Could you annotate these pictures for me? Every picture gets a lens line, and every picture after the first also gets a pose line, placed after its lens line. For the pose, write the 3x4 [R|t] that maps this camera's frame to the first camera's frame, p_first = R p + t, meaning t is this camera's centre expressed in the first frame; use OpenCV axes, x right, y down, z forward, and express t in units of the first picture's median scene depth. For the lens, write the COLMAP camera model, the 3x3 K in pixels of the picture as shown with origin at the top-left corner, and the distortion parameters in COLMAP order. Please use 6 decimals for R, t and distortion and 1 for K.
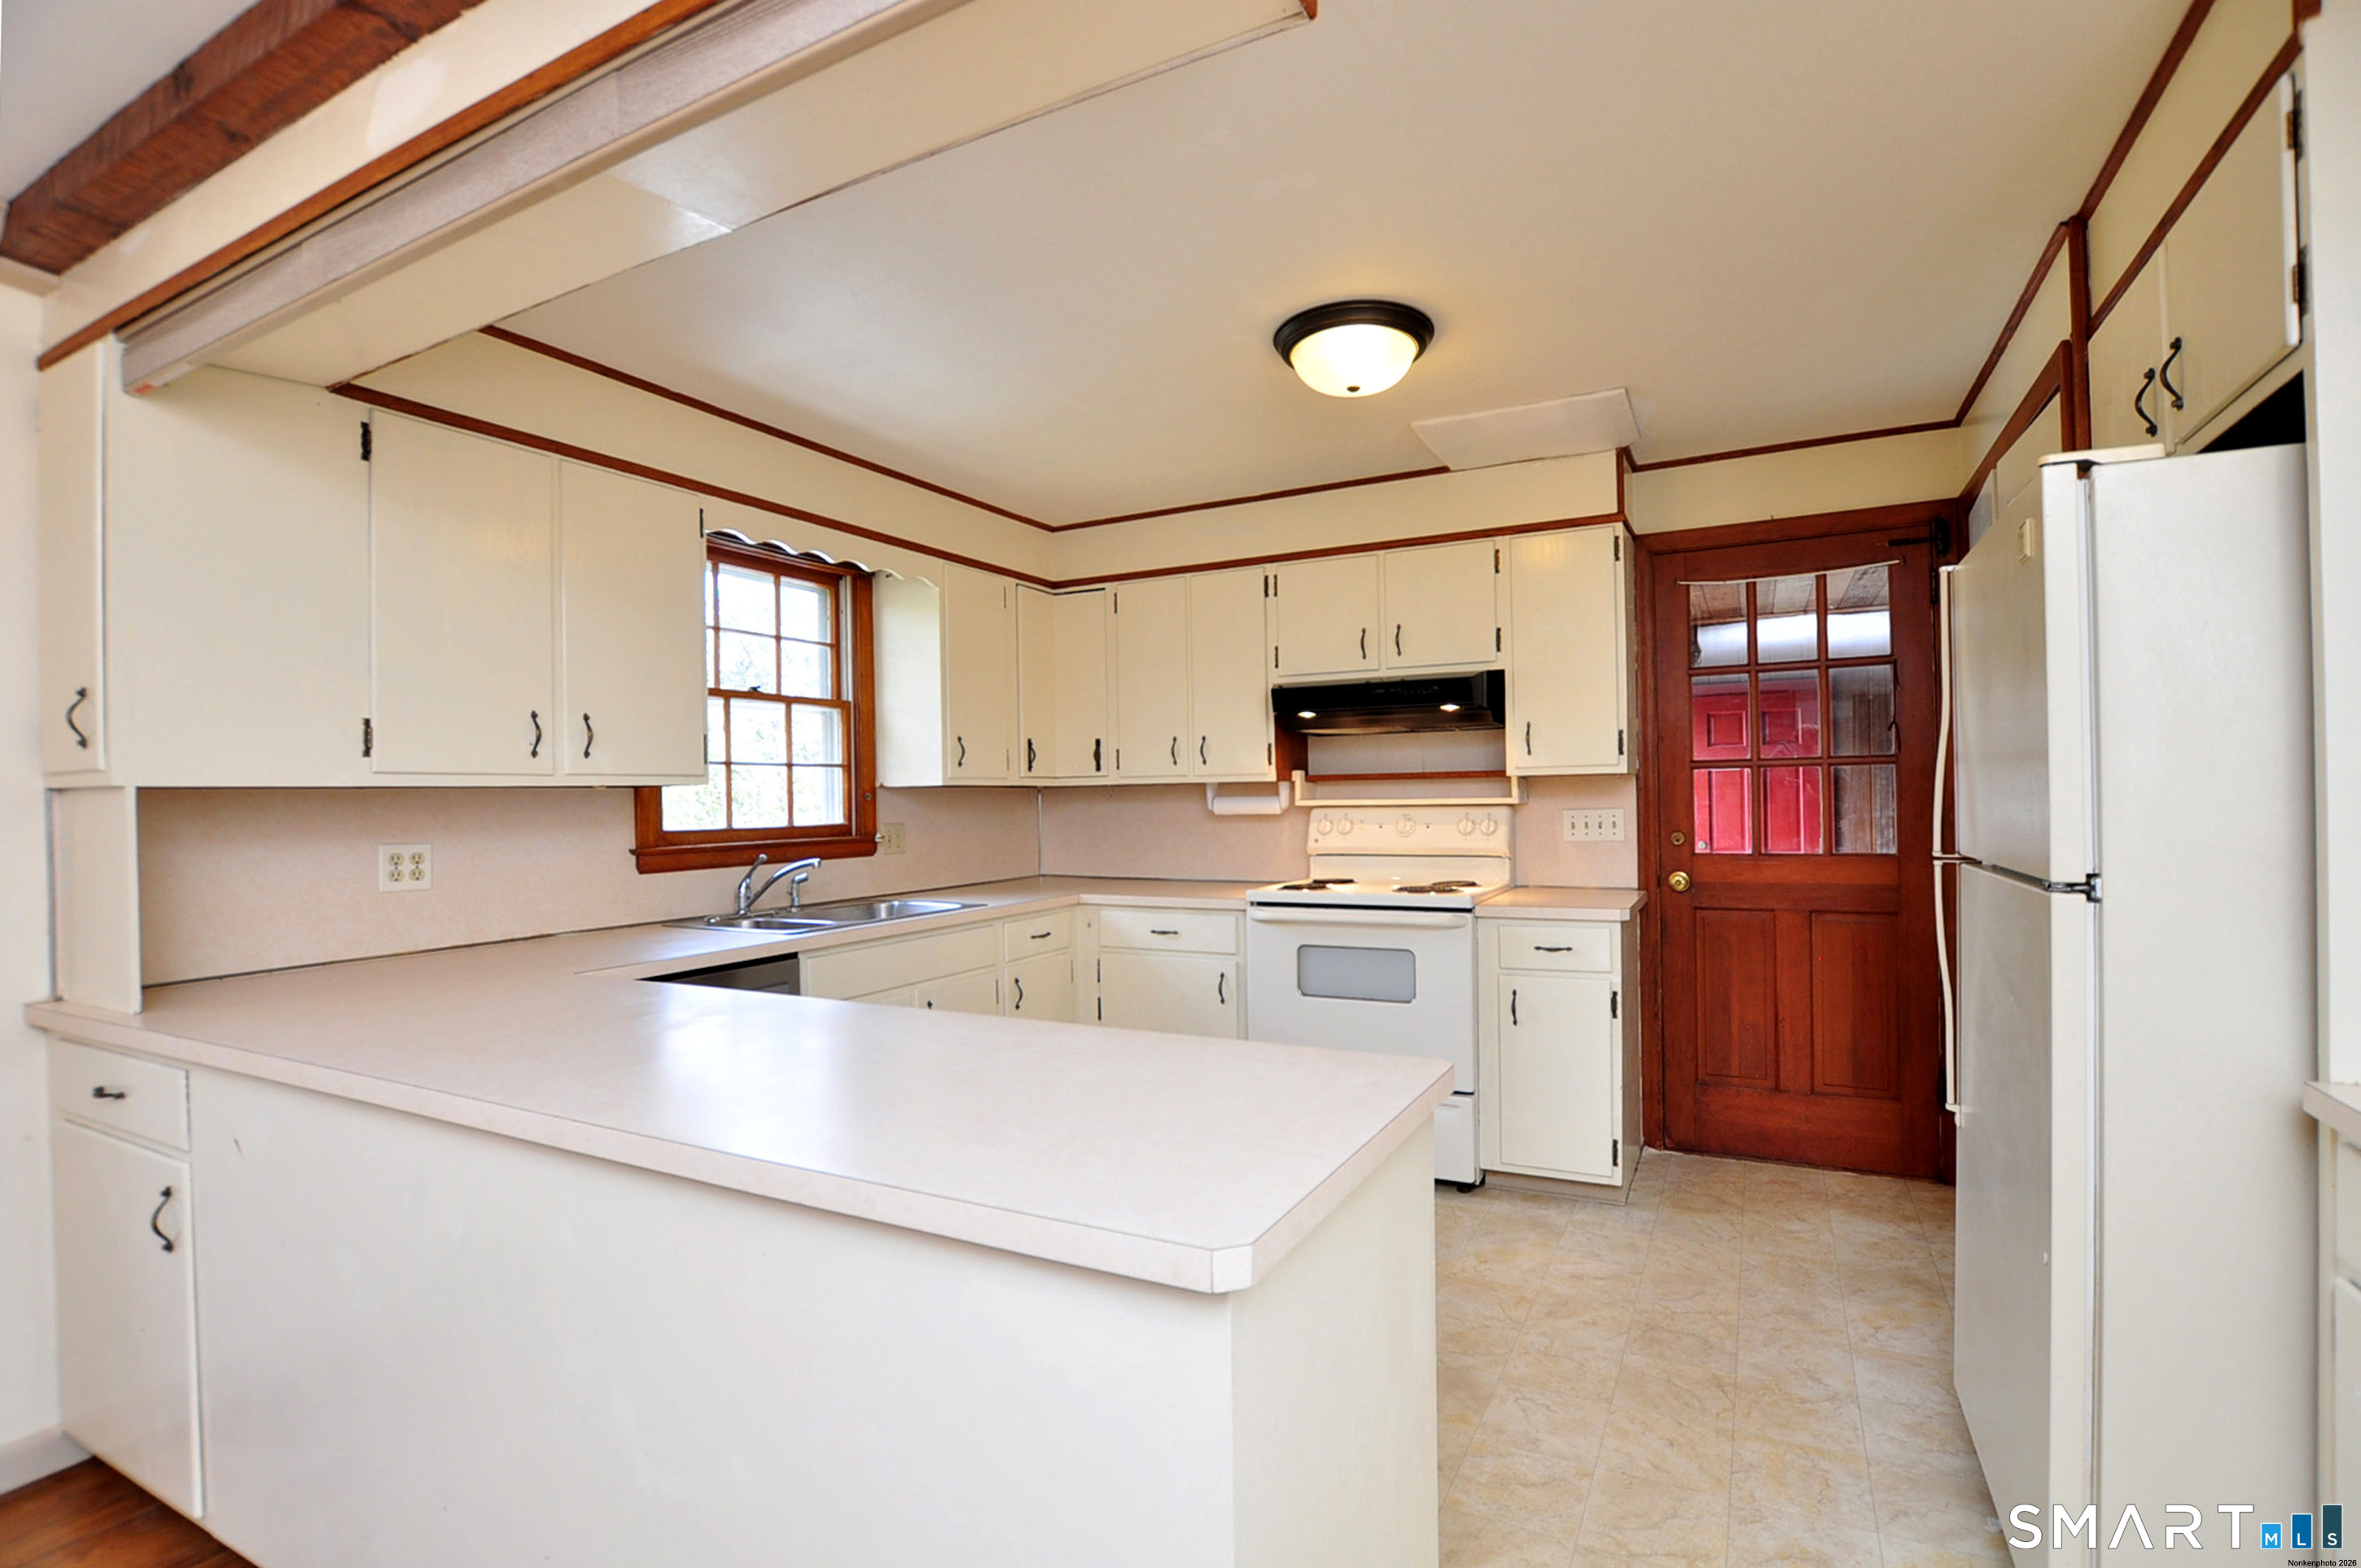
lens RADIAL K [[1067.9, 0, 1201.5], [0, 1067.9, 799.1], [0, 0, 1]] dist [-0.032413, 0.000499]
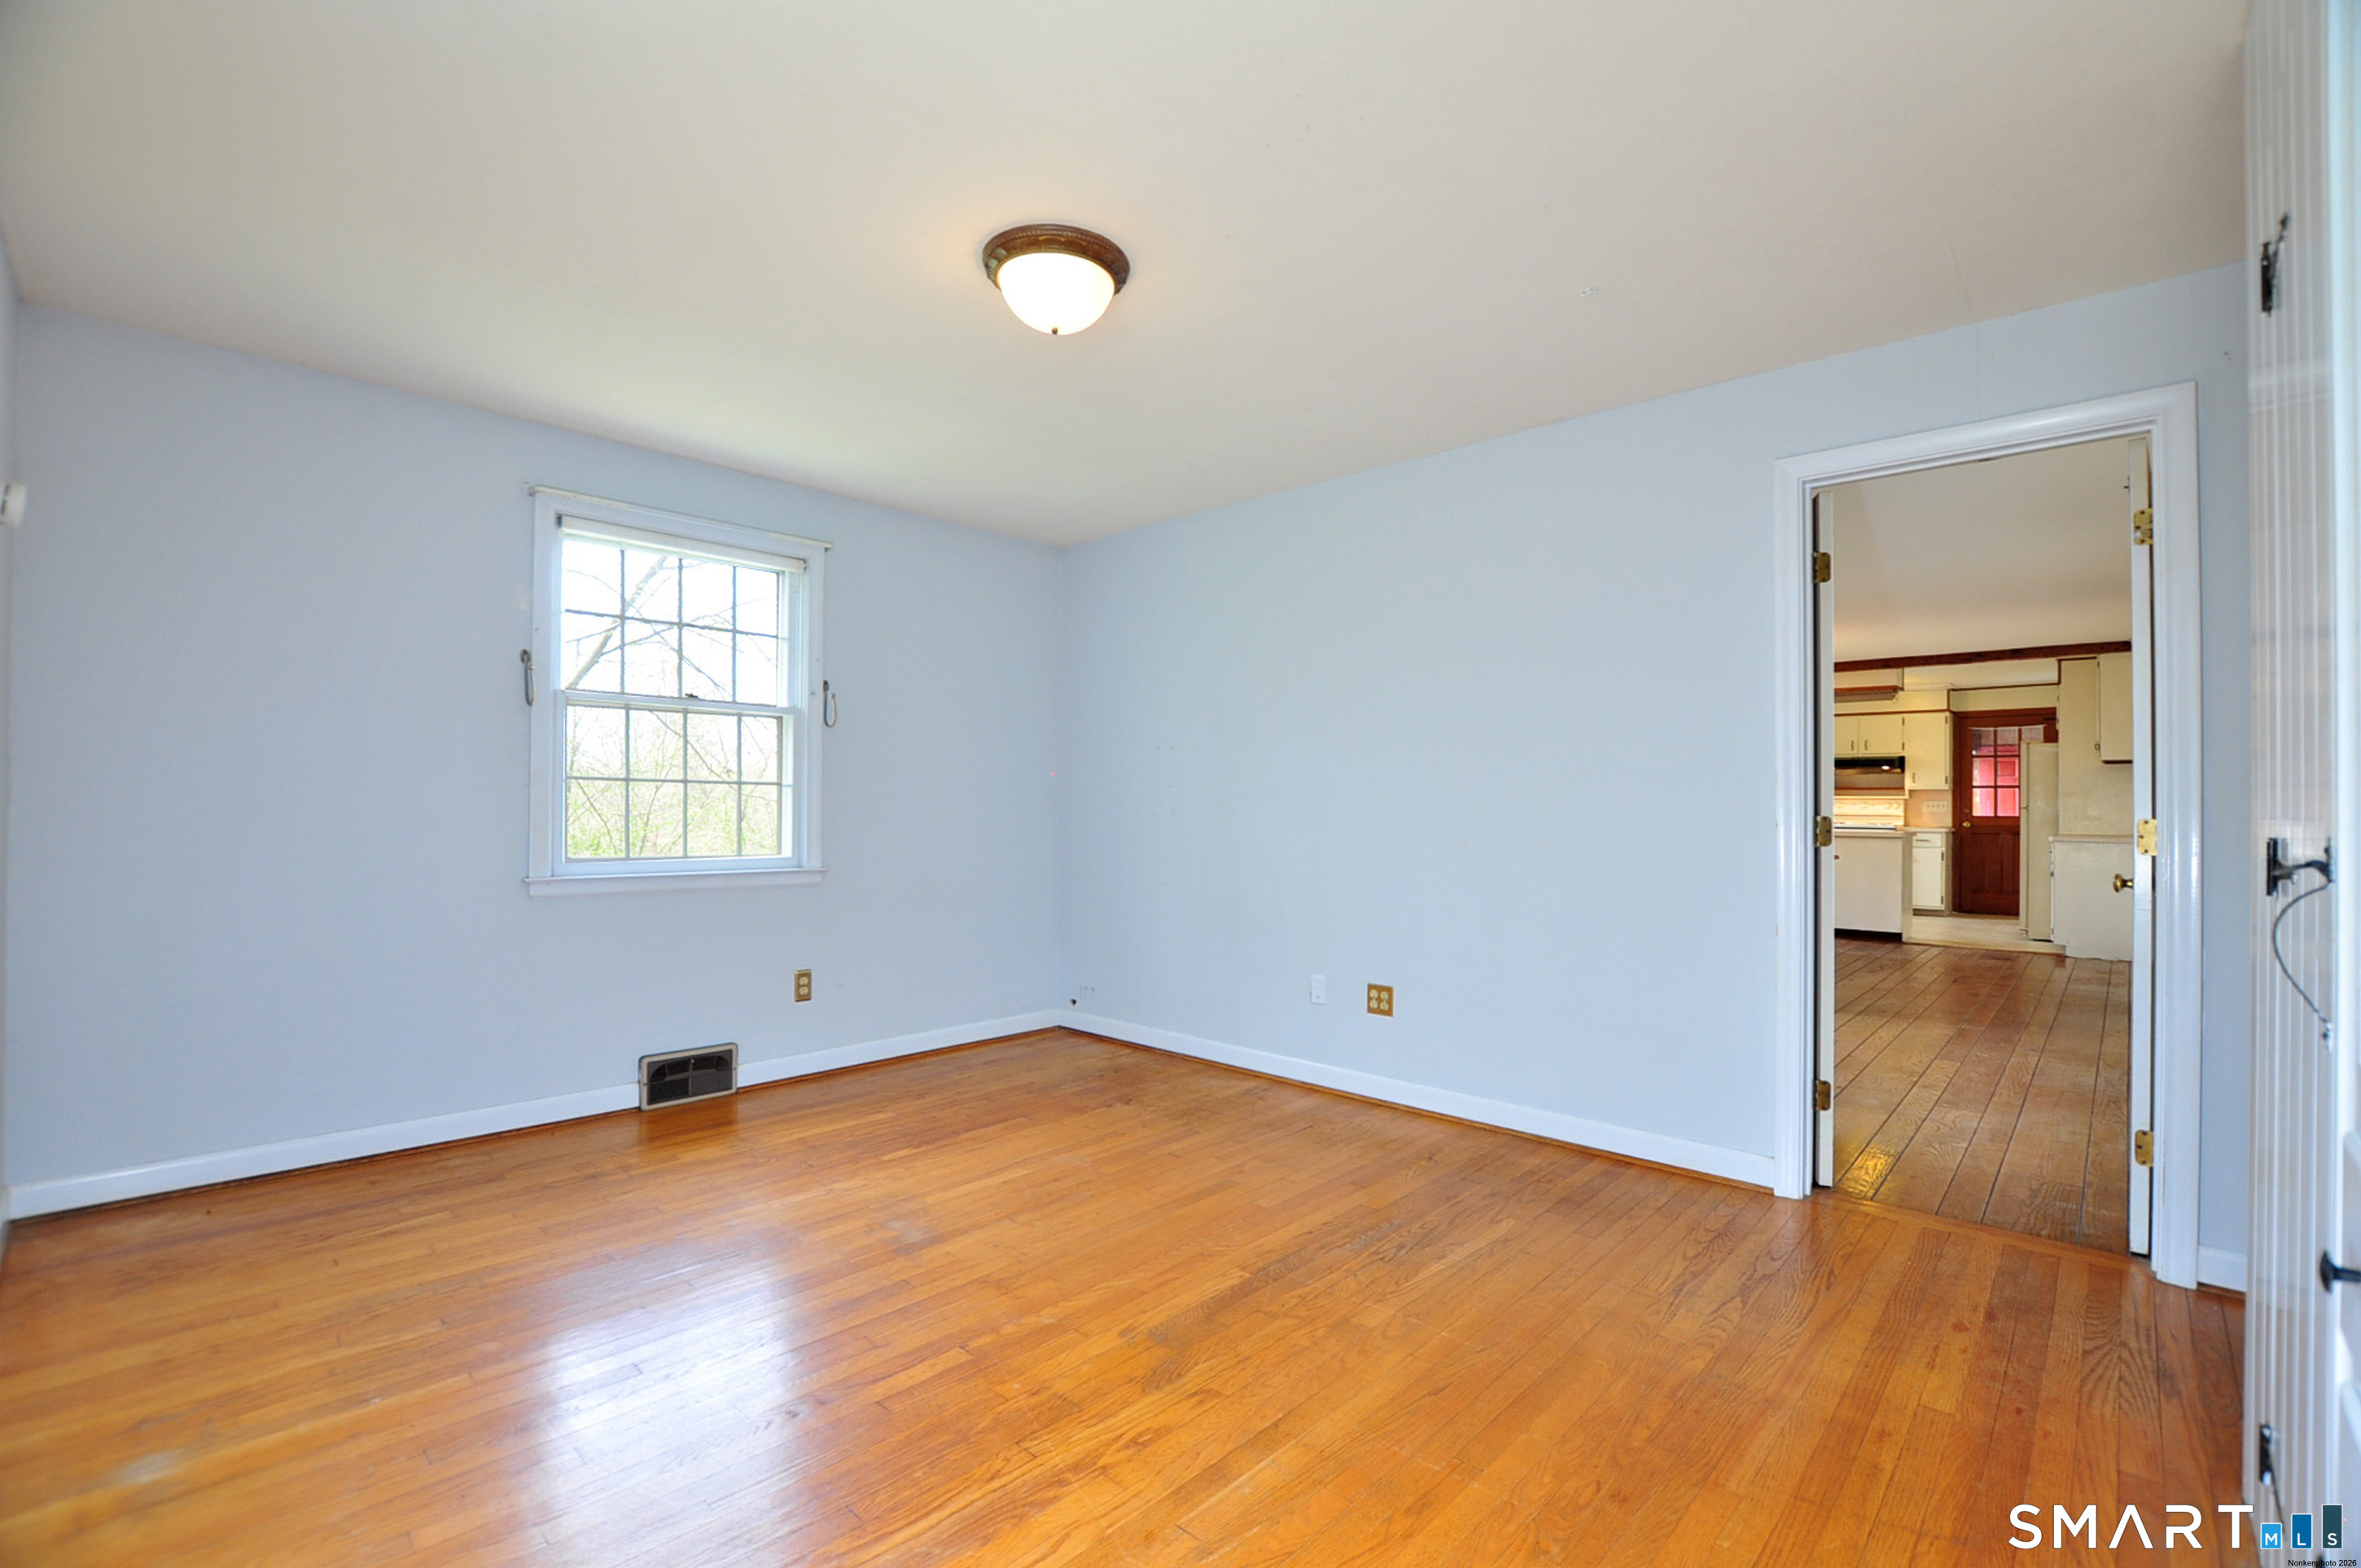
lens RADIAL K [[1067.9, 0, 1160.3], [0, 1067.9, 781.8], [0, 0, 1]] dist [-0.032413, 0.000499]
pose [[0.965904, 0.022105, -0.257954, -1.046043], [-0.023898, 0.999707, -0.003818, 0.020459], [0.257794, 0.009853, 0.966150, -2.582088]]
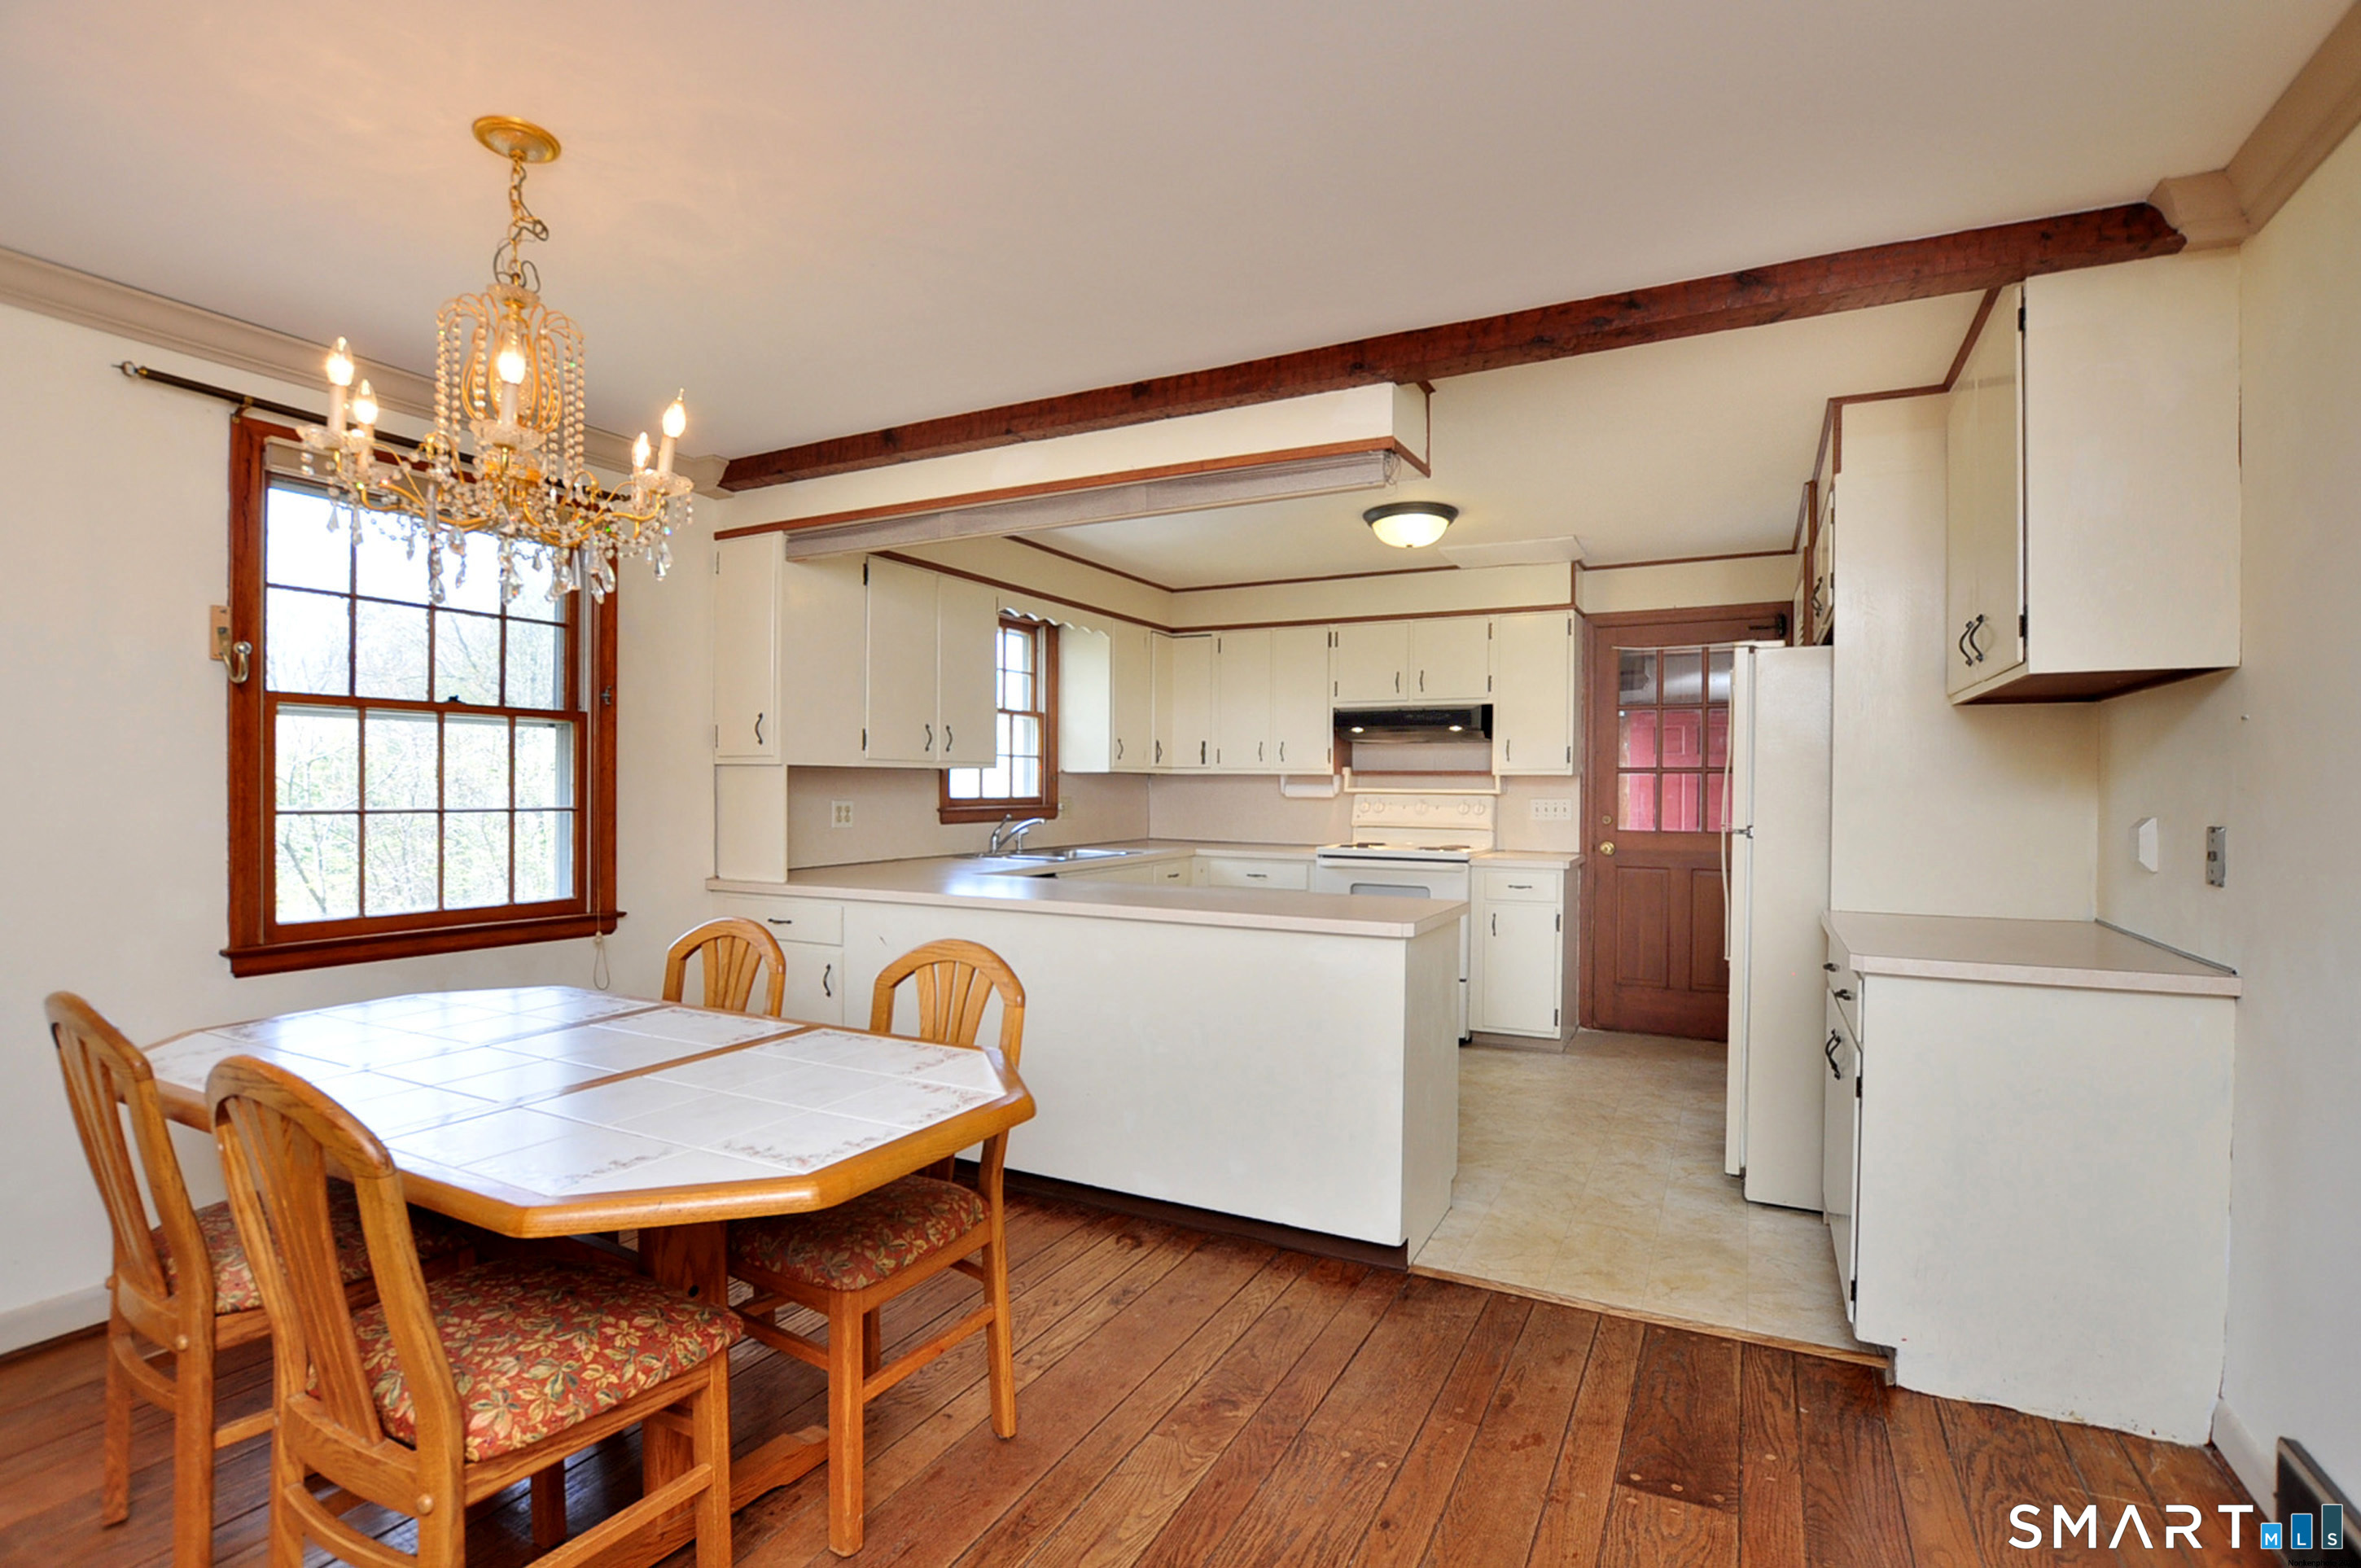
lens RADIAL K [[1067.9, 0, 1180.8], [0, 1067.9, 802.1], [0, 0, 1]] dist [-0.032413, 0.000499]
pose [[0.999720, 0.023592, -0.002067, -0.149553], [-0.023561, 0.999623, 0.014066, 0.005860], [0.002399, -0.014013, 0.999899, -0.504059]]
